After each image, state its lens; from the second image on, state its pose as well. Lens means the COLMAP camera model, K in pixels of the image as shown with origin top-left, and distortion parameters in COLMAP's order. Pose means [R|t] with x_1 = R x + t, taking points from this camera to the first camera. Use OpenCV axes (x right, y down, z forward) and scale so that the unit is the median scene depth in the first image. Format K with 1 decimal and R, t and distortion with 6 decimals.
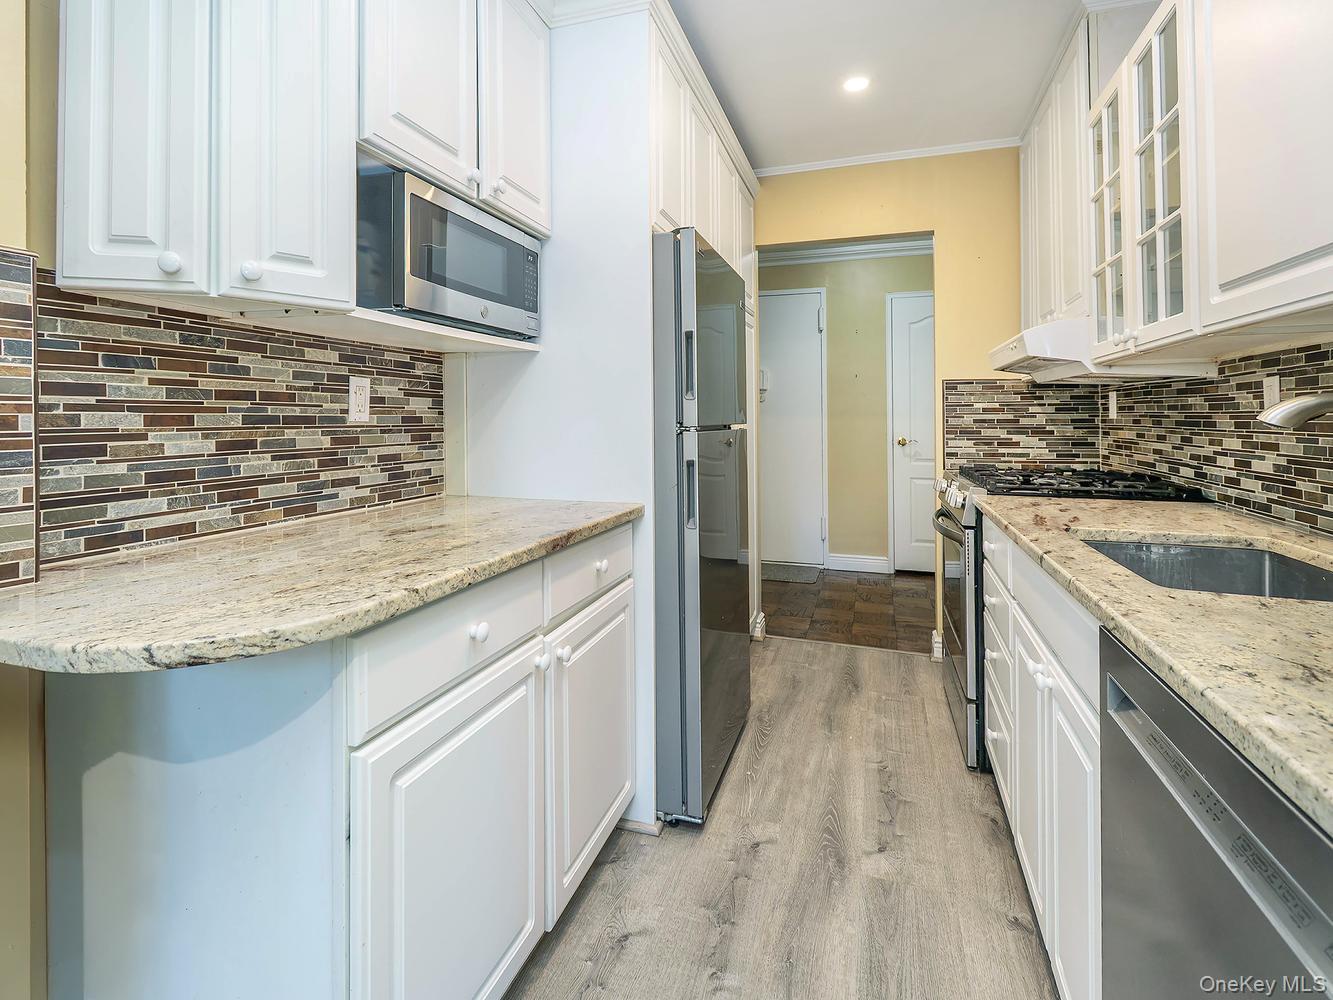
lens RADIAL K [[705.2, 0, 660.0], [0, 705.2, 406.4], [0, 0, 1]] dist [0.005175, -0.000075]
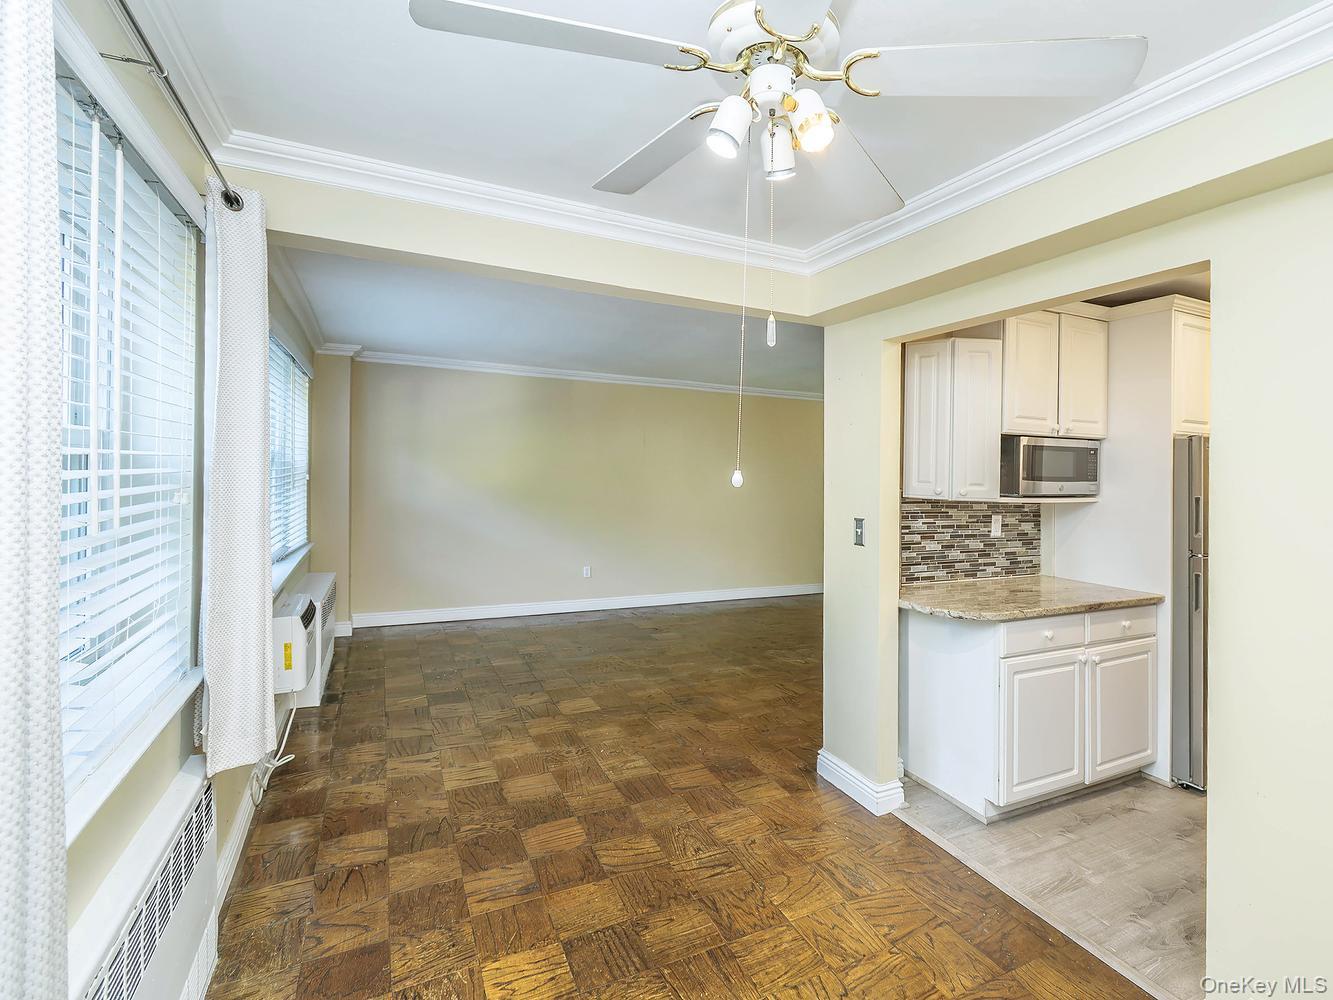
lens RADIAL K [[650.2, 0, 679.9], [0, 650.2, 471.1], [0, 0, 1]] dist [-0.000455, -0.001945]
pose [[0.679279, 0.014229, -0.733742, 0.368645], [-0.008263, 0.999897, 0.011741, -0.193044], [0.733833, -0.001913, 0.679327, -1.051678]]
